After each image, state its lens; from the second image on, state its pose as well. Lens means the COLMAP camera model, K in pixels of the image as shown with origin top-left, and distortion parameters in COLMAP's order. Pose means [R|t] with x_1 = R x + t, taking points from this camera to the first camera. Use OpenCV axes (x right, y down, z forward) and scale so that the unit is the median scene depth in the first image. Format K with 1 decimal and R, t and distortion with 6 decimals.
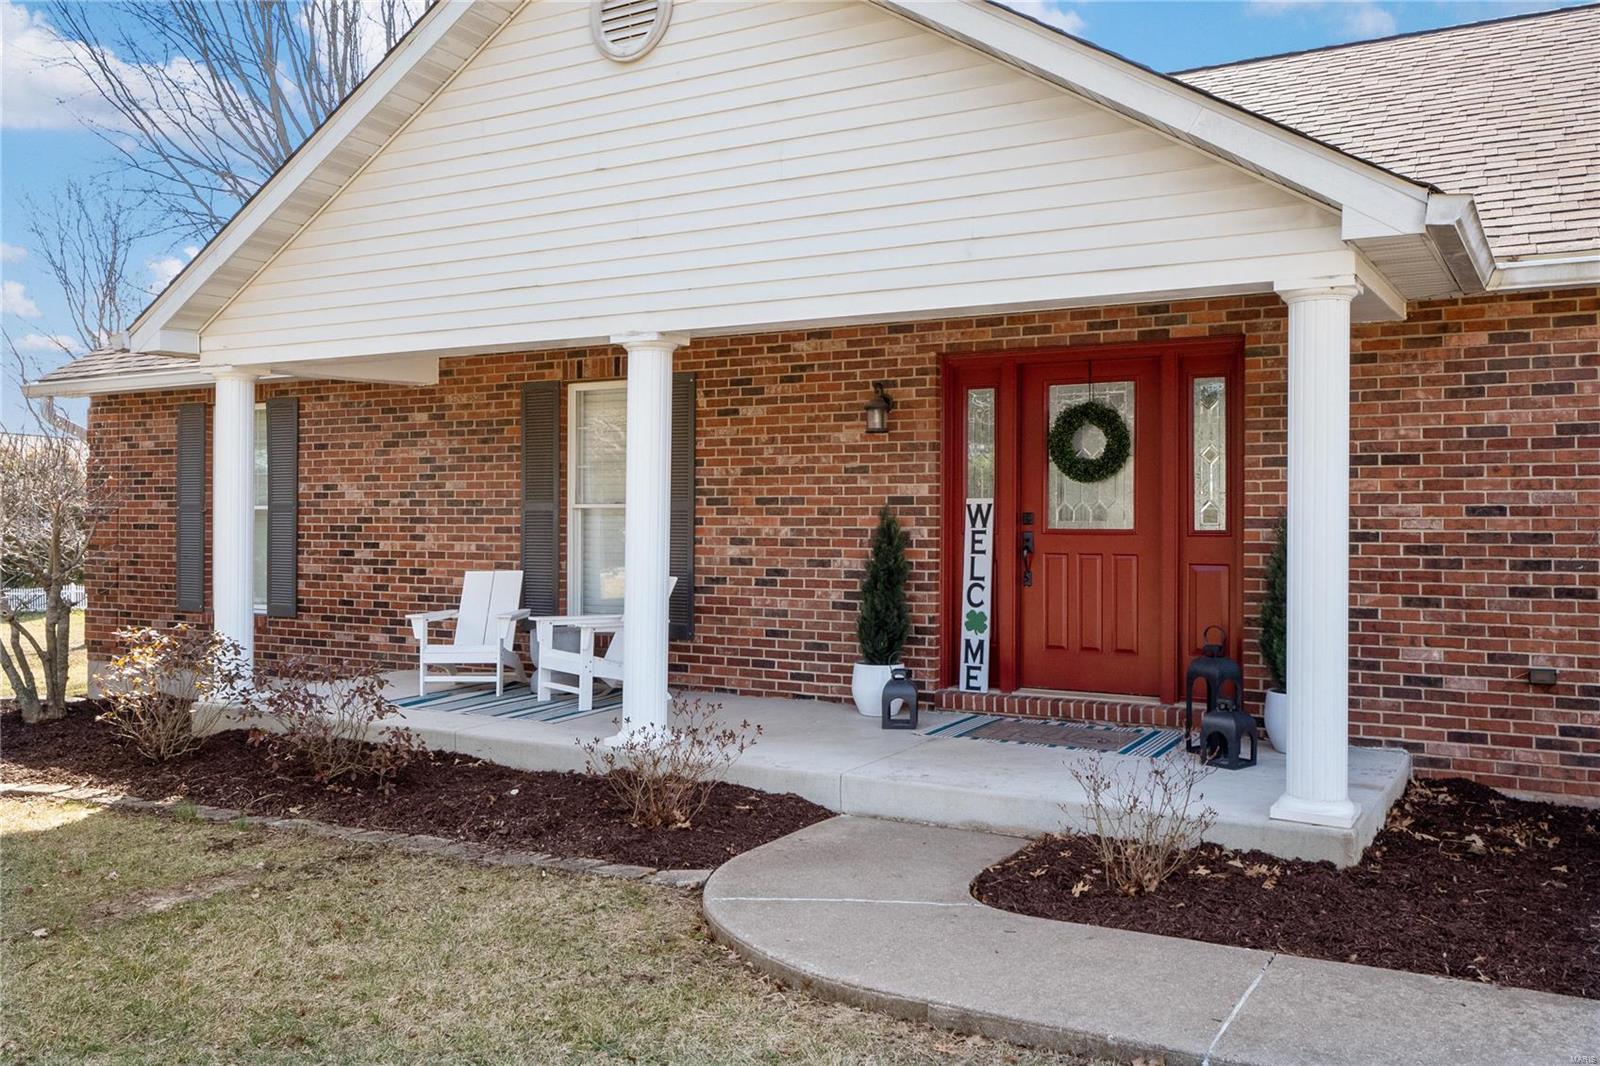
lens RADIAL K [[1353.7, 0, 799.8], [0, 1353.7, 534.3], [0, 0, 1]] dist [-0.001535, -0.000563]
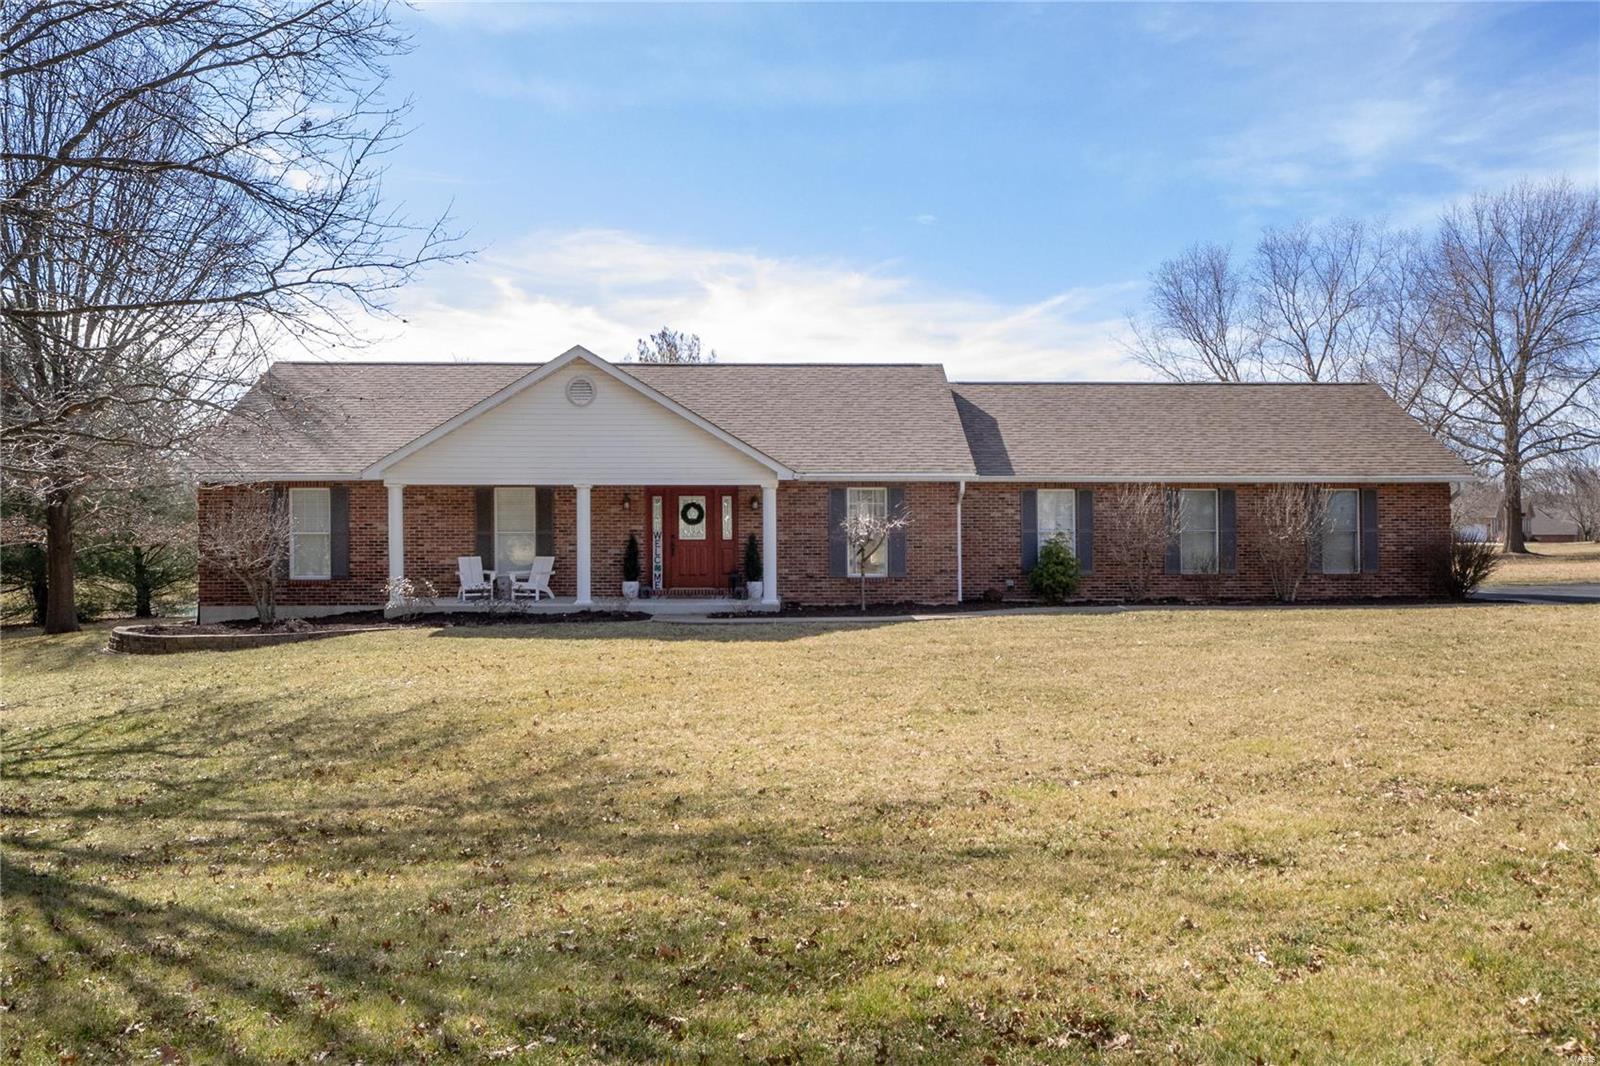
lens RADIAL K [[1219.1, 0, 797.8], [0, 1219.1, 530.7], [0, 0, 1]] dist [0.000261, 0.001639]
pose [[0.864045, -0.006699, 0.503369, -1.050666], [0.010388, 0.999936, -0.004523, -0.008343], [-0.503307, 0.009137, 0.864060, -1.699399]]
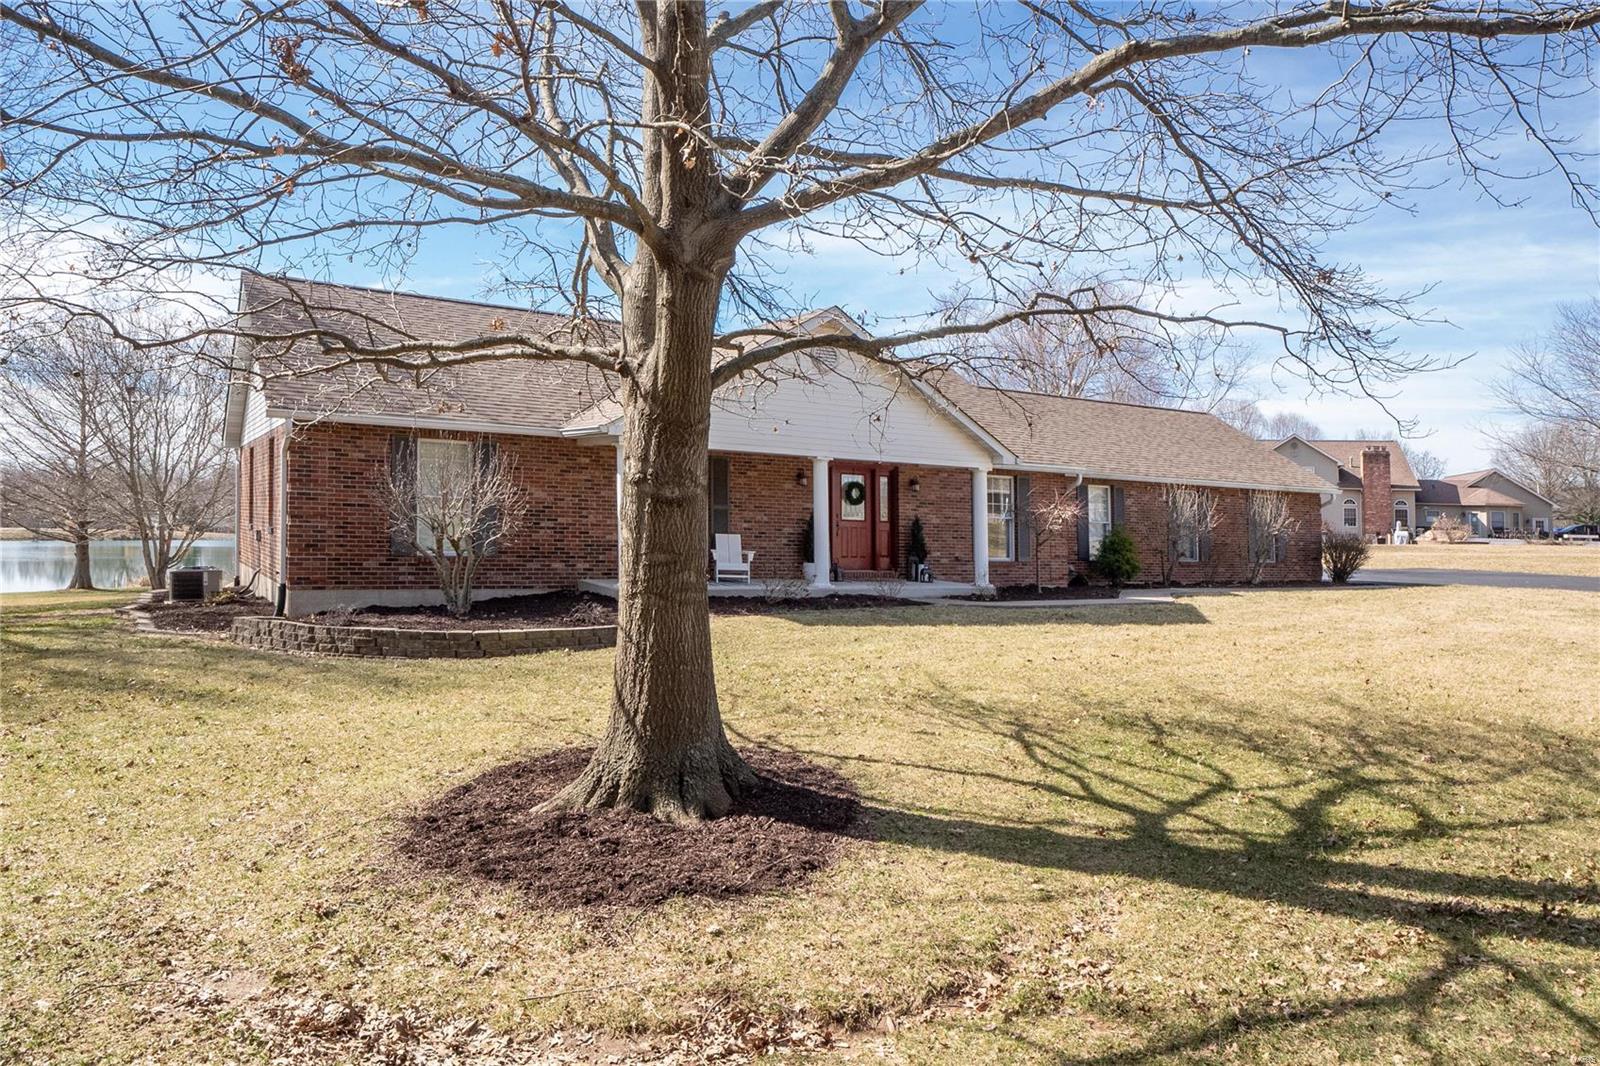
lens RADIAL K [[1097.1, 0, 803.1], [0, 1097.1, 533.4], [0, 0, 1]] dist [-0.000468, -0.000432]
pose [[0.489551, 0.002184, 0.871972, -2.065074], [-0.021634, 0.999719, 0.009642, 0.005924], [-0.871706, -0.023585, 0.489461, -0.179541]]
